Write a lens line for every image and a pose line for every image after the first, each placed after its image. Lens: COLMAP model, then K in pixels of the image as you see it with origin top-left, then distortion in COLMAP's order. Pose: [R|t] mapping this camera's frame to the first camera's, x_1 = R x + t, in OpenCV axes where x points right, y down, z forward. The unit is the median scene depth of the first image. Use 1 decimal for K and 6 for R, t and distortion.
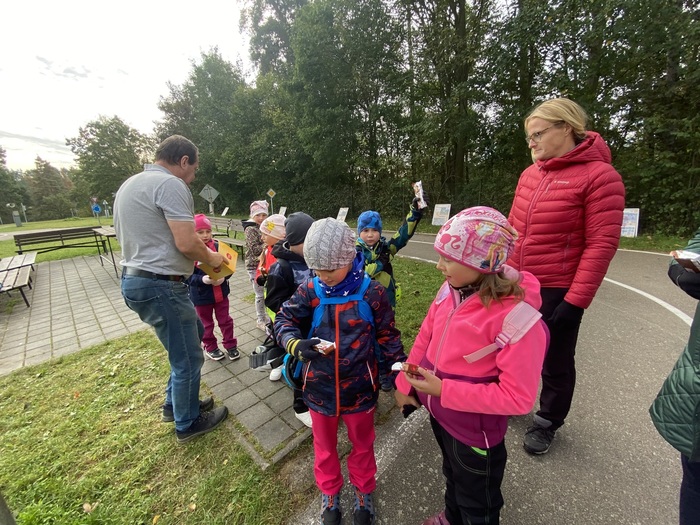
lens RADIAL K [[286.2, 0, 338.6], [0, 286.2, 262.0], [0, 0, 1]] dist [0.019497, 0.000057]
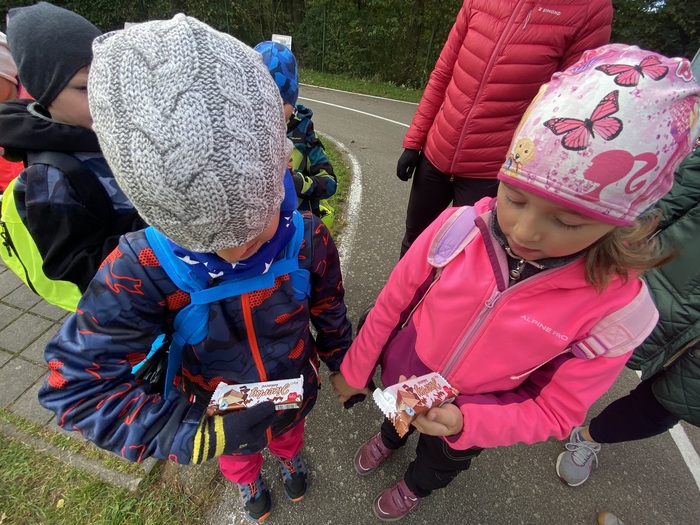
lens RADIAL K [[286.2, 0, 338.6], [0, 286.2, 262.0], [0, 0, 1]] dist [0.019497, 0.000057]
pose [[0.874774, -0.198761, 0.441888, -0.049928], [-0.036595, 0.882283, 0.469295, -0.081644], [-0.483148, -0.426698, 0.764524, 0.563482]]
